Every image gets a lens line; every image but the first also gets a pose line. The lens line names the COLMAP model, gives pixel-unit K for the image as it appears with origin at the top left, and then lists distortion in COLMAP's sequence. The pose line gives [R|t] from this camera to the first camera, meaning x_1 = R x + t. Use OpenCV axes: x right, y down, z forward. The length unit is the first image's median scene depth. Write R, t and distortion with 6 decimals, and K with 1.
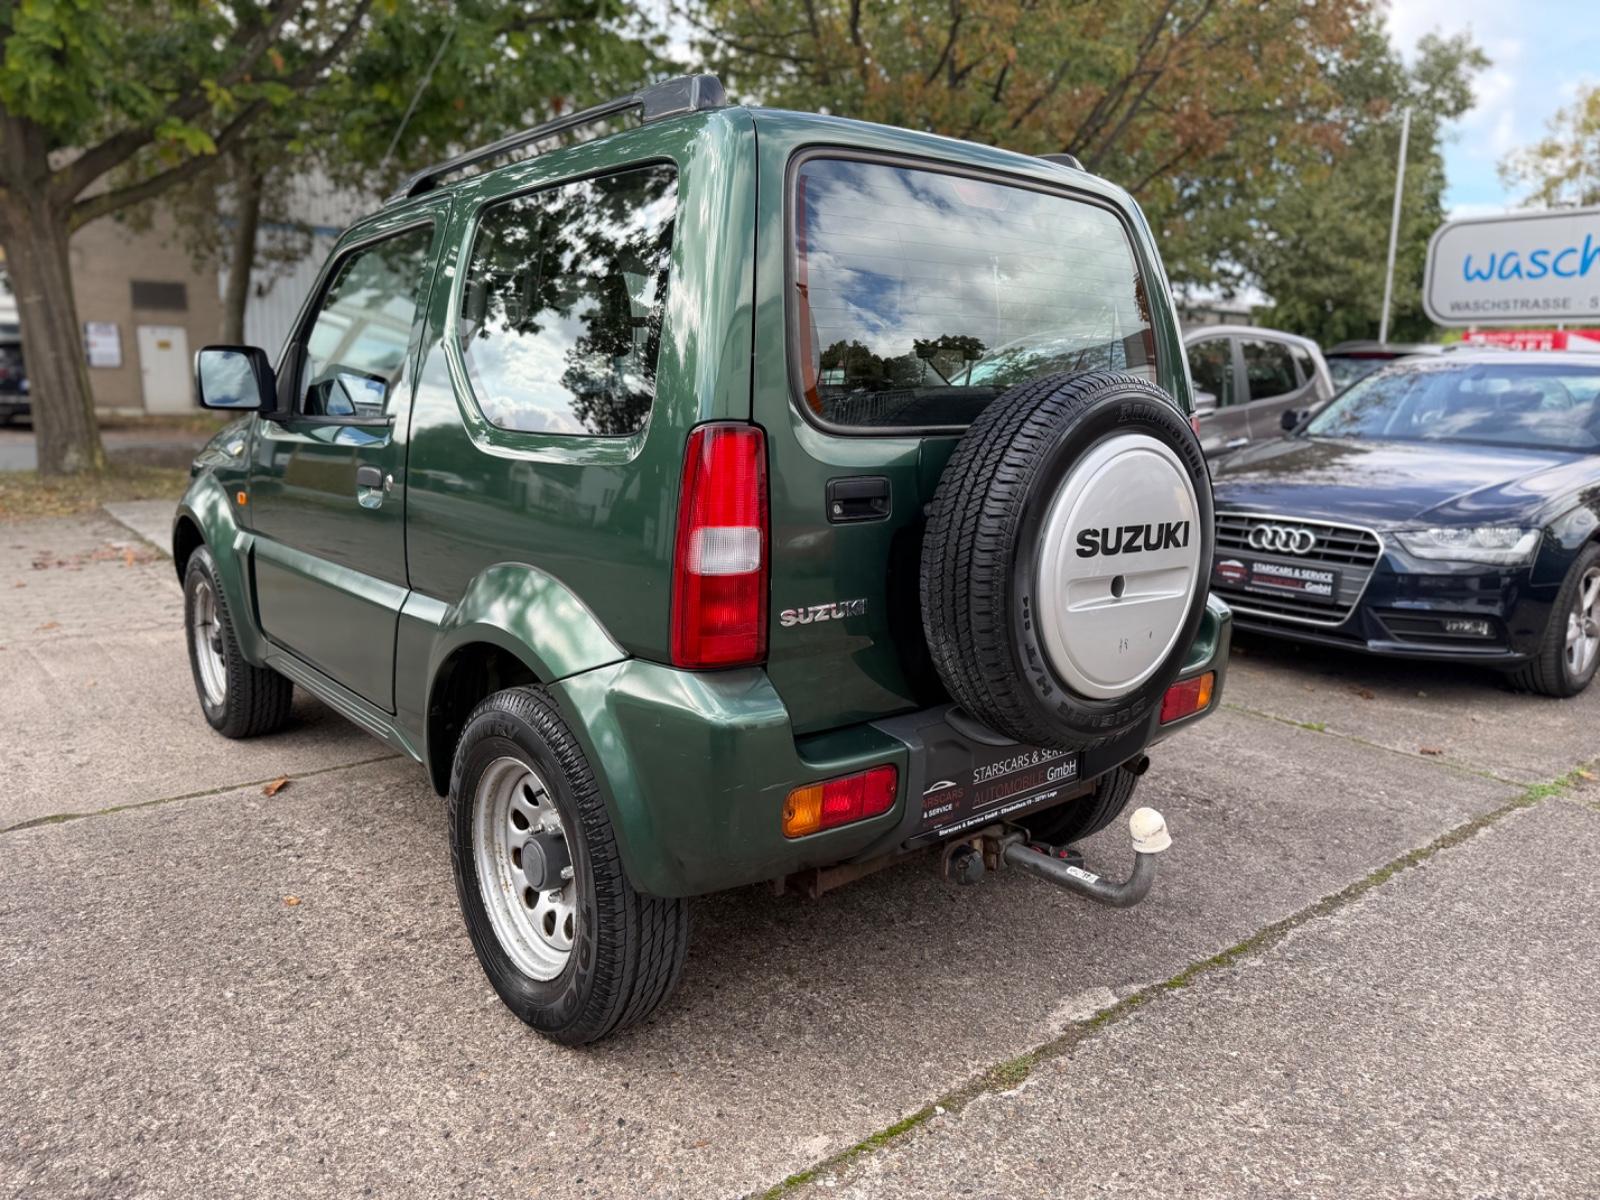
lens RADIAL K [[1135.3, 0, 803.9], [0, 1135.3, 602.3], [0, 0, 1]] dist [-0.002282, -0.004048]
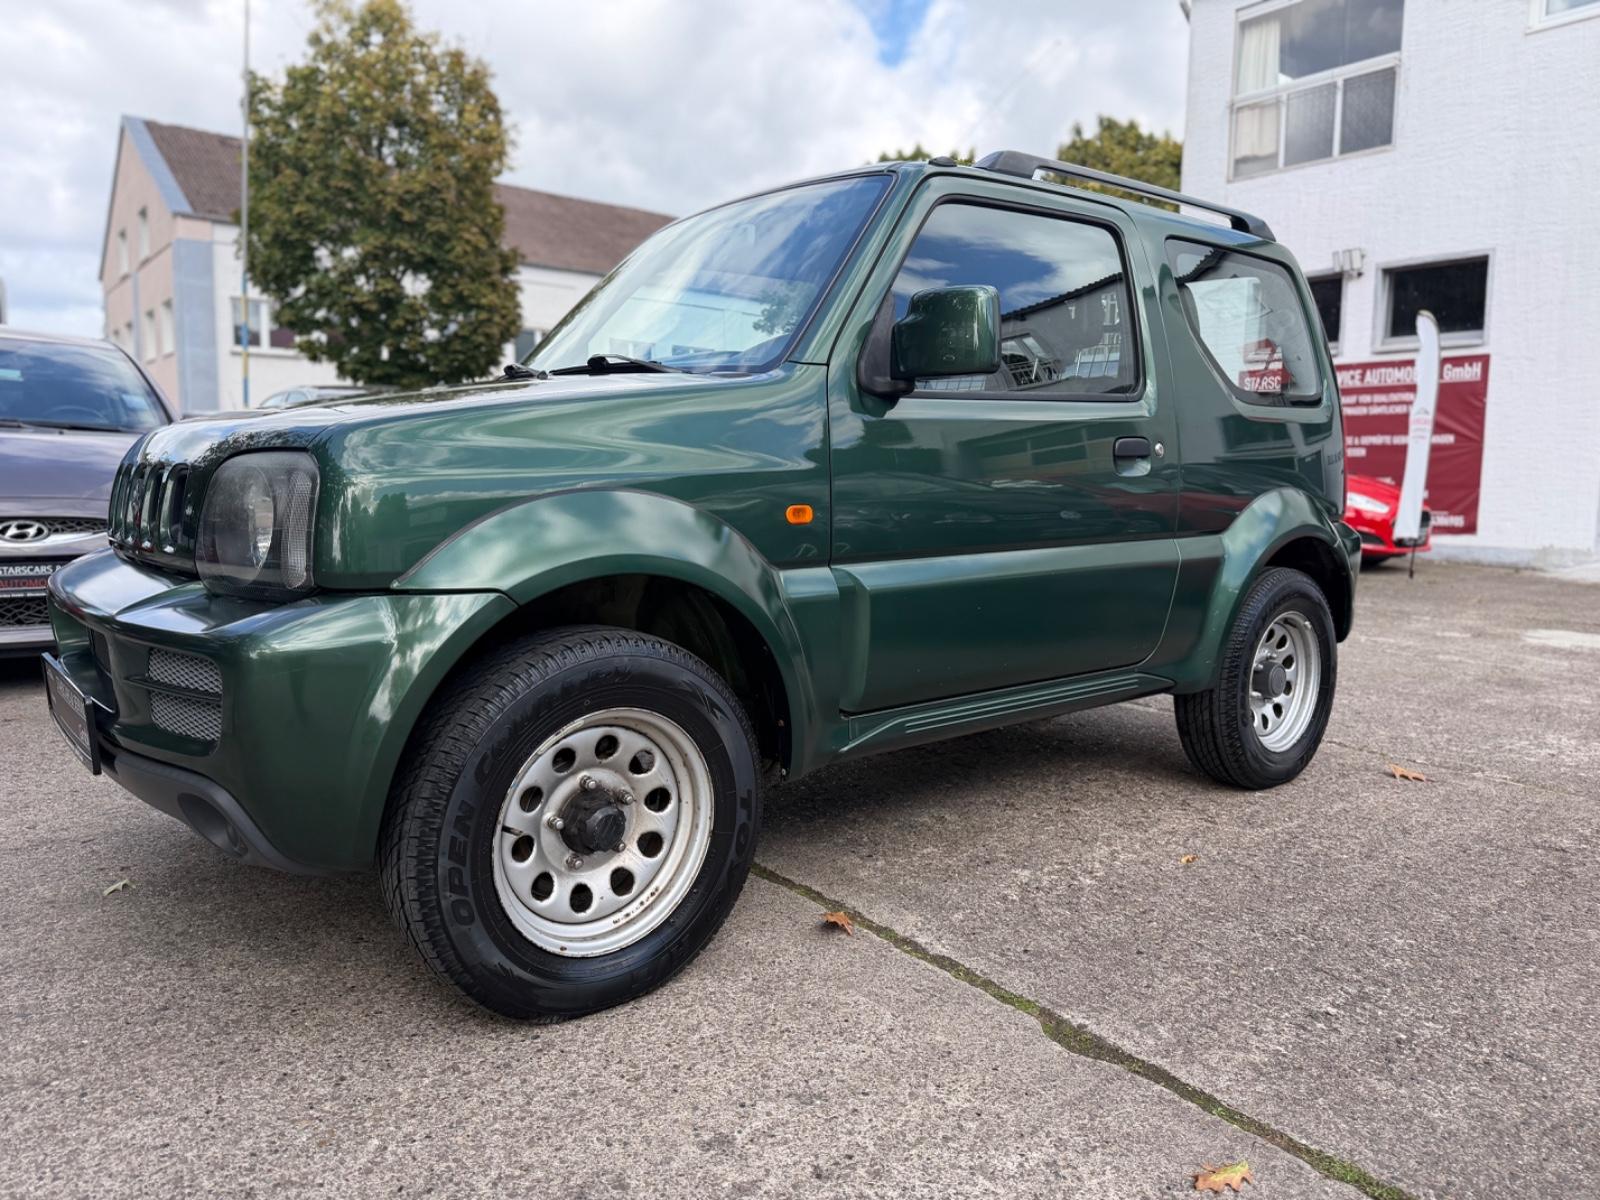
lens RADIAL K [[1126.7, 0, 800.0], [0, 1126.7, 600.0], [0, 0, 1]] dist [0.125687, -0.218437]
pose [[0.003177, -0.126940, 0.991905, -1.542703], [0.182863, 0.975259, 0.124224, -0.167919], [-0.983133, 0.180988, 0.026311, 1.358971]]
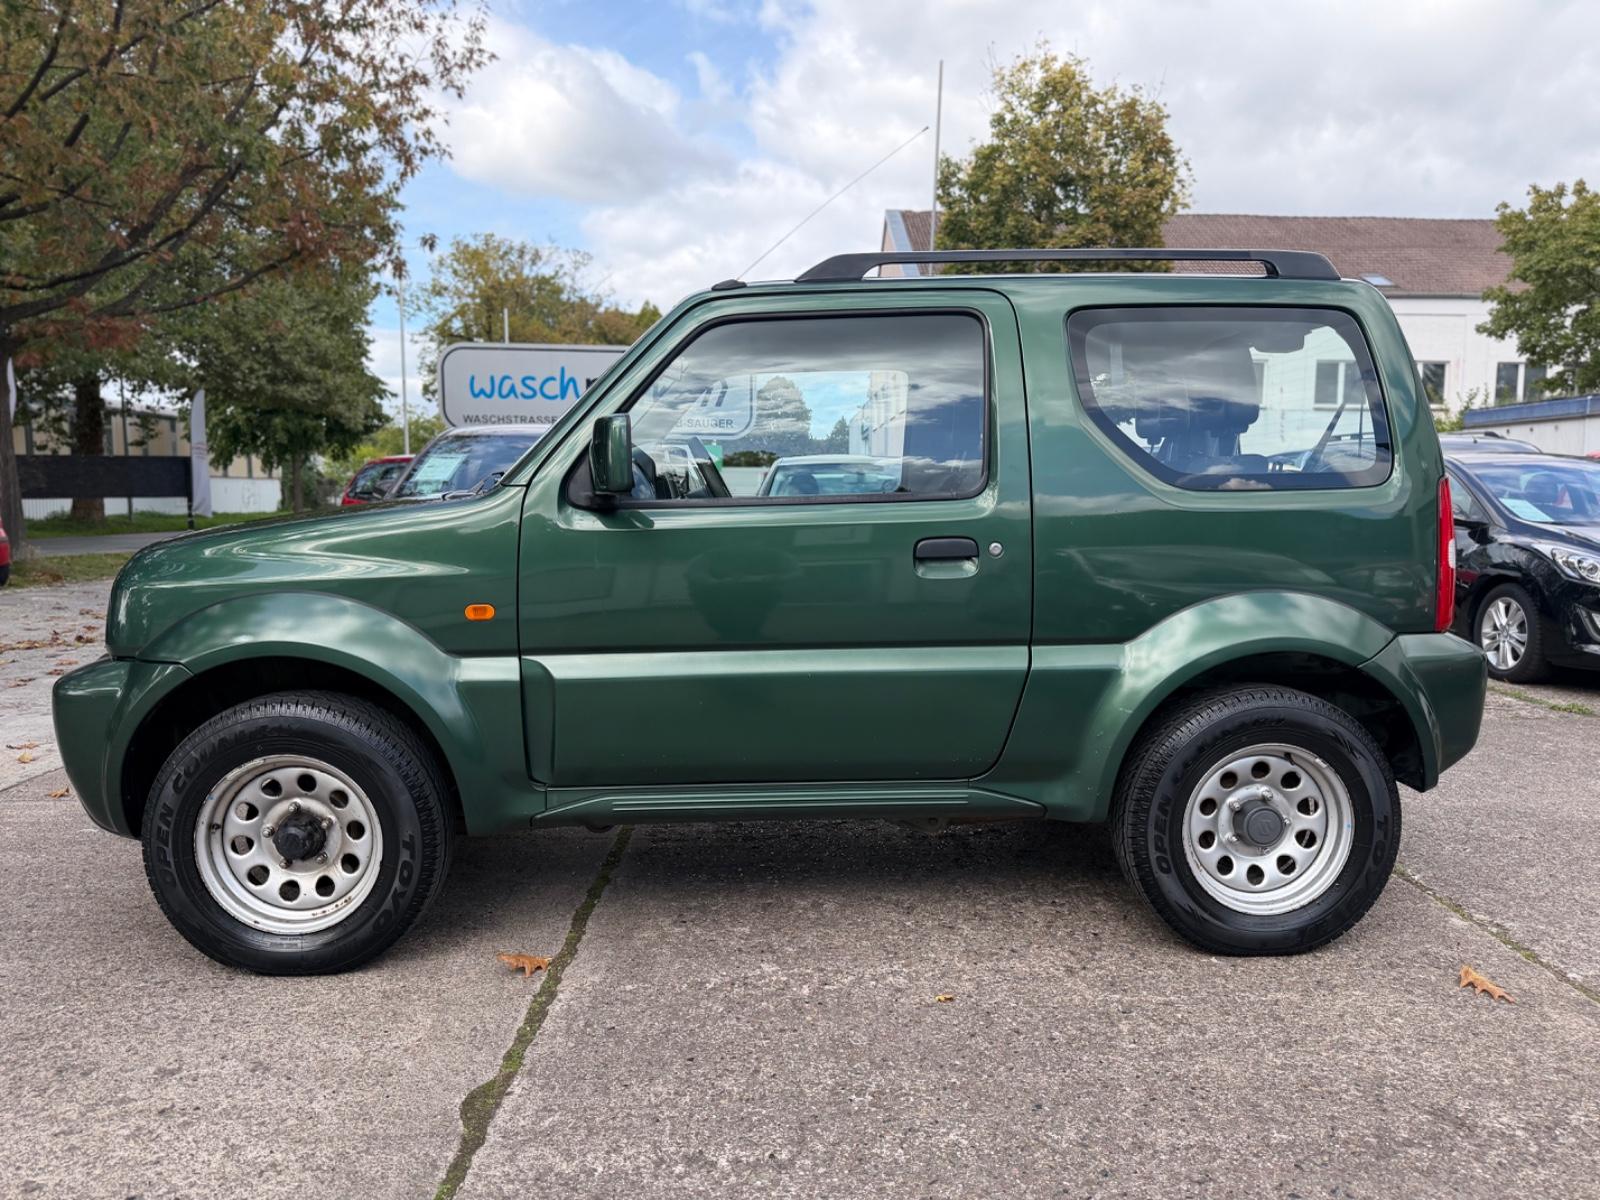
lens RADIAL K [[1125.2, 0, 806.1], [0, 1125.2, 610.8], [0, 0, 1]] dist [0.052570, -0.078883]
pose [[0.601608, -0.094947, 0.793129, -1.318669], [0.161347, 0.986889, -0.004244, -0.074586], [-0.782327, 0.130522, 0.609039, 0.506518]]
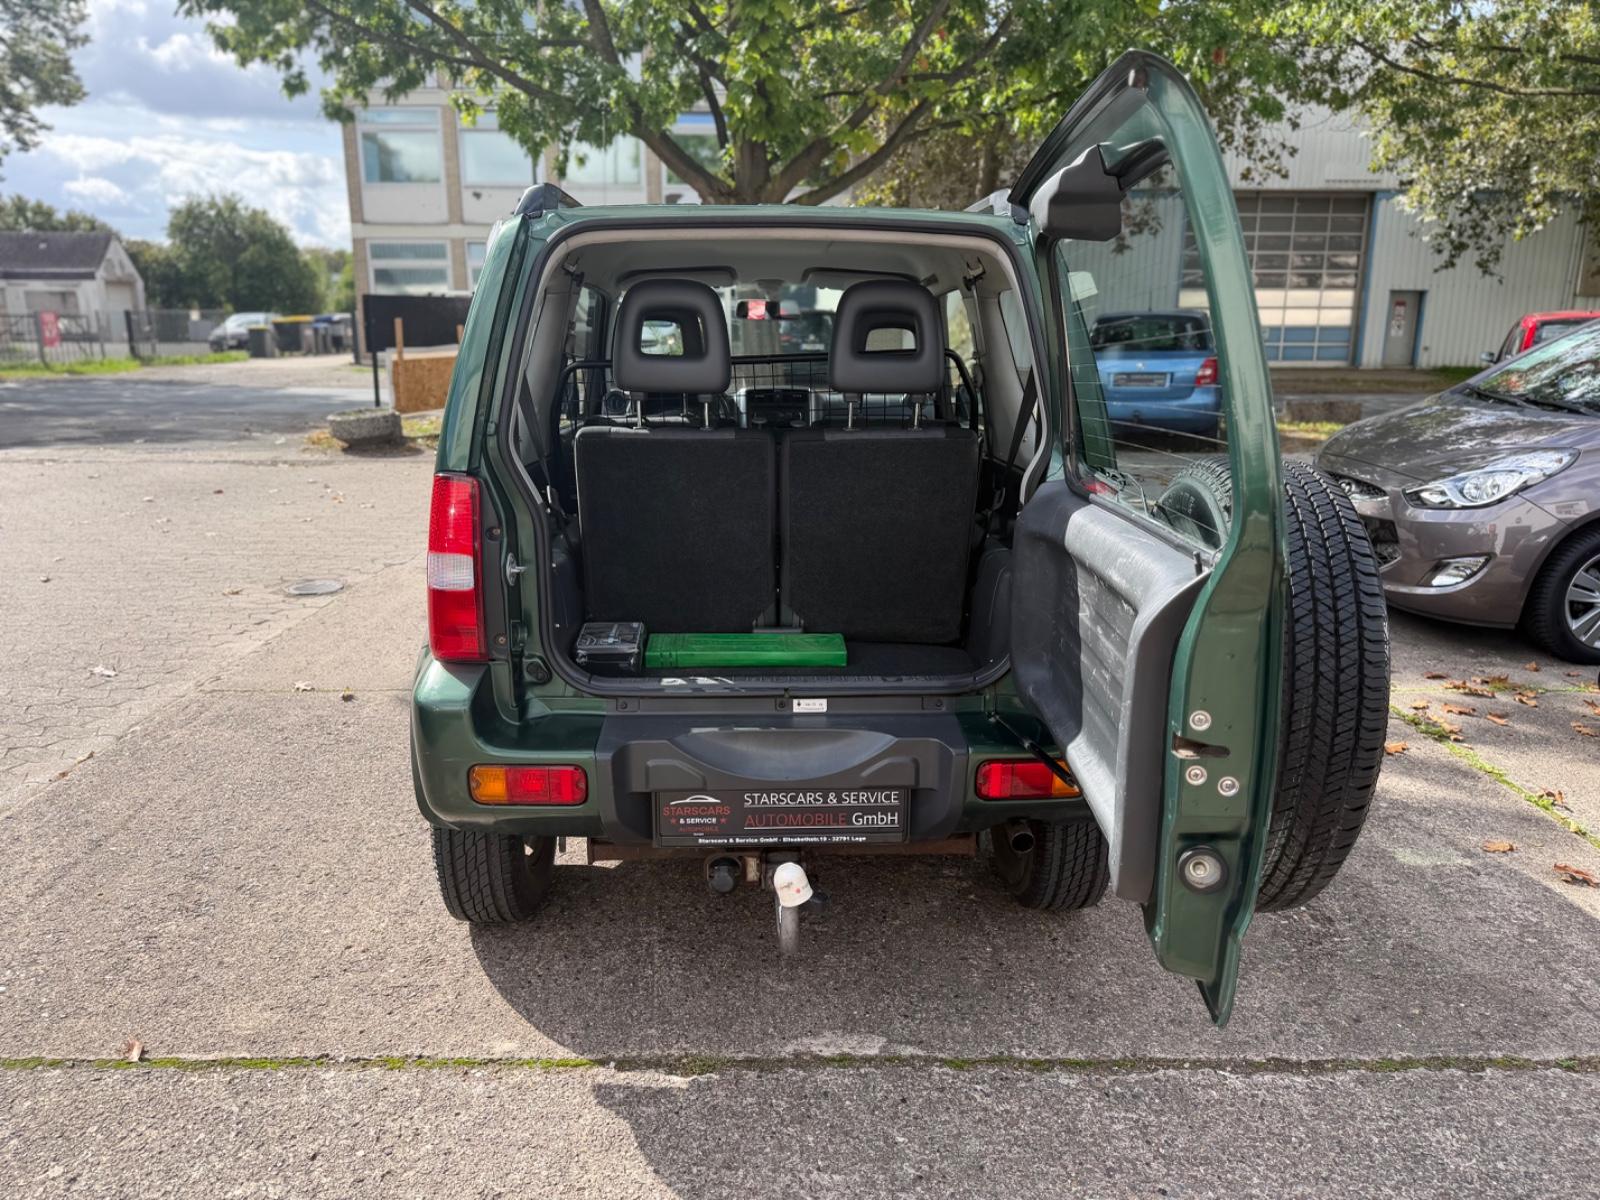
lens RADIAL K [[1135.3, 0, 803.9], [0, 1135.3, 602.3], [0, 0, 1]] dist [-0.002282, -0.004048]
pose [[0.788502, 0.135239, -0.599979, 0.713861], [-0.108349, 0.990812, 0.080943, -0.111635], [0.605413, 0.001183, 0.795910, 0.144080]]
